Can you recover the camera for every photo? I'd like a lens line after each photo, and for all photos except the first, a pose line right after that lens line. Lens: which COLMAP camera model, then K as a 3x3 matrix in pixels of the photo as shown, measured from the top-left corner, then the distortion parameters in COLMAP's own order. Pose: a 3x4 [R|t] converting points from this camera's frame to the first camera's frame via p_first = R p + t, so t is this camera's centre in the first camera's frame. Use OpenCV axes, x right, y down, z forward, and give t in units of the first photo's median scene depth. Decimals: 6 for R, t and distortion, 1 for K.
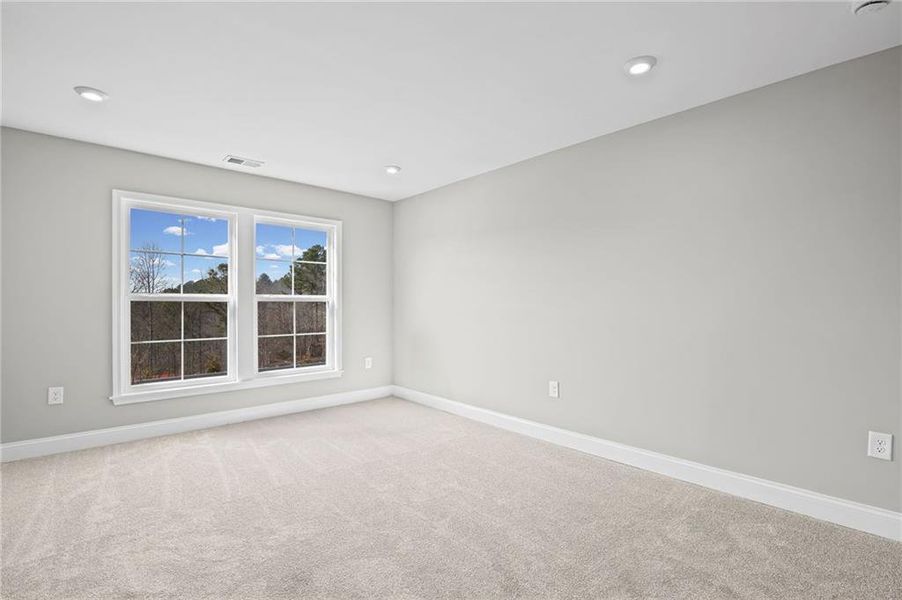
lens RADIAL K [[419.6, 0, 451.0], [0, 419.6, 300.0], [0, 0, 1]] dist [-0.019750, -0.000248]
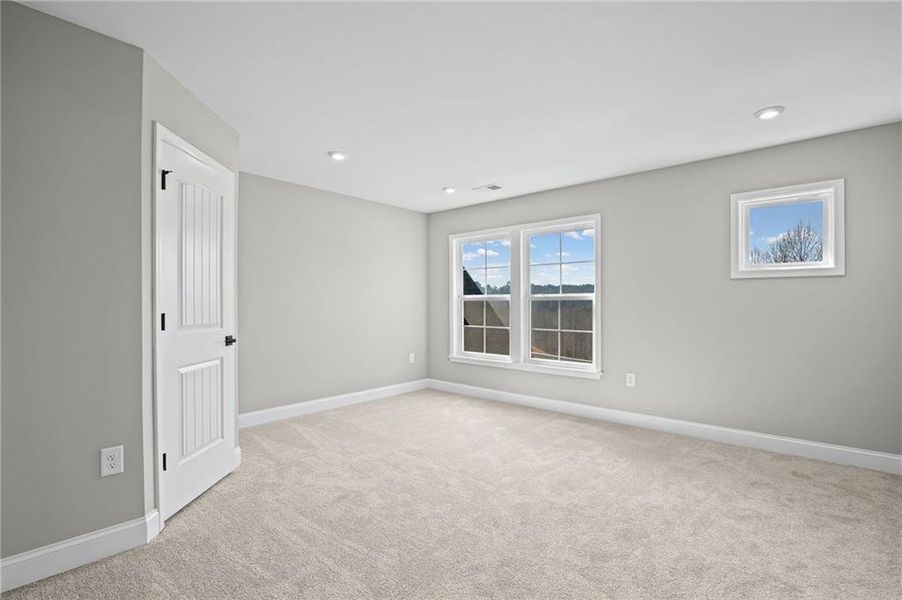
lens RADIAL K [[418.9, 0, 452.8], [0, 418.9, 306.0], [0, 0, 1]] dist [-0.014526, 0.000105]
pose [[0.109080, 0.008939, -0.993993, 0.675727], [0.010337, 0.999895, 0.010127, 0.006639], [0.993979, -0.011379, 0.108976, 0.607361]]
